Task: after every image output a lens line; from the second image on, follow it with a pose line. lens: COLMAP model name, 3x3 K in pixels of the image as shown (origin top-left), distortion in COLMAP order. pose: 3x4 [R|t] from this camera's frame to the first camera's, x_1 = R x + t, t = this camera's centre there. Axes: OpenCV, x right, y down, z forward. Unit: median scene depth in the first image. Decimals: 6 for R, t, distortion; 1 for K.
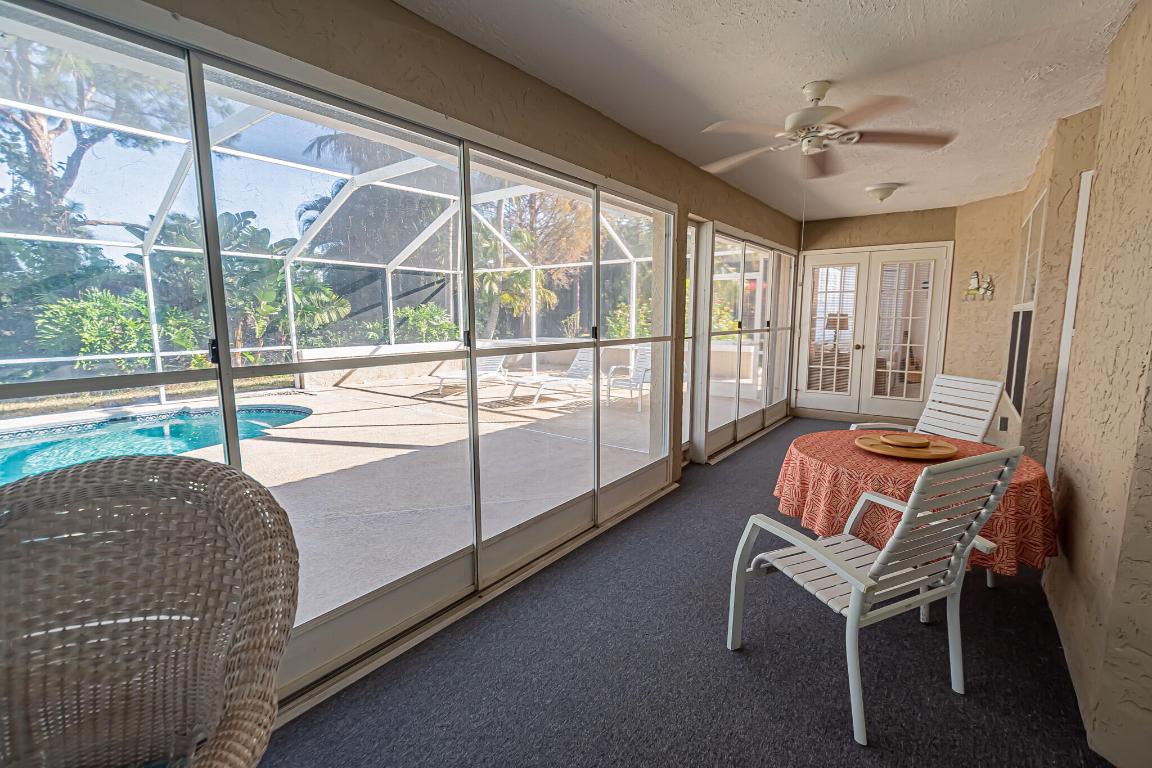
lens RADIAL K [[509.0, 0, 576.6], [0, 509.0, 384.8], [0, 0, 1]] dist [0.000359, -0.000914]
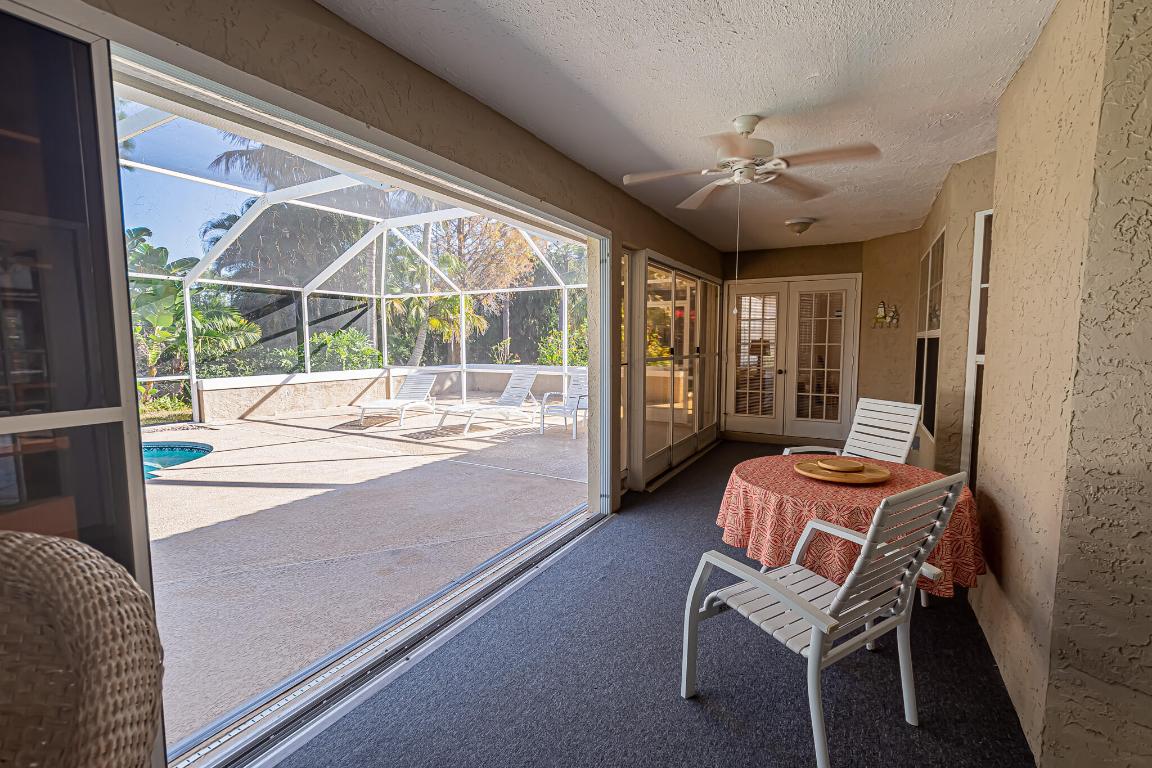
lens RADIAL K [[509.0, 0, 576.6], [0, 509.0, 384.8], [0, 0, 1]] dist [0.000359, -0.000914]
pose [[0.990628, -0.011443, 0.136106, -0.005332], [0.018288, 0.998624, -0.049152, -0.004078], [-0.135356, 0.051181, 0.989474, 0.024645]]
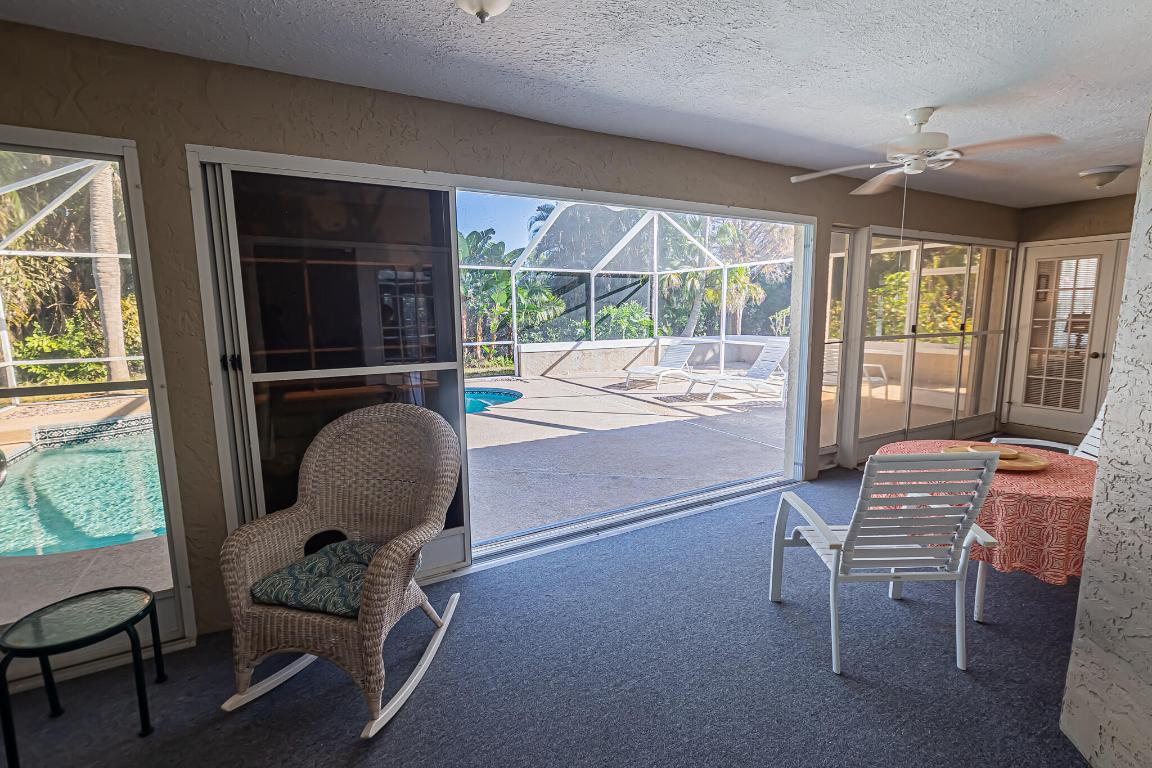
lens RADIAL K [[520.1, 0, 574.2], [0, 520.1, 386.1], [0, 0, 1]] dist [0.000472, -0.000064]
pose [[0.915225, 0.051018, -0.399701, 0.116803], [-0.046904, 0.998698, 0.020074, -0.001620], [0.400204, 0.000375, 0.916426, -0.119781]]
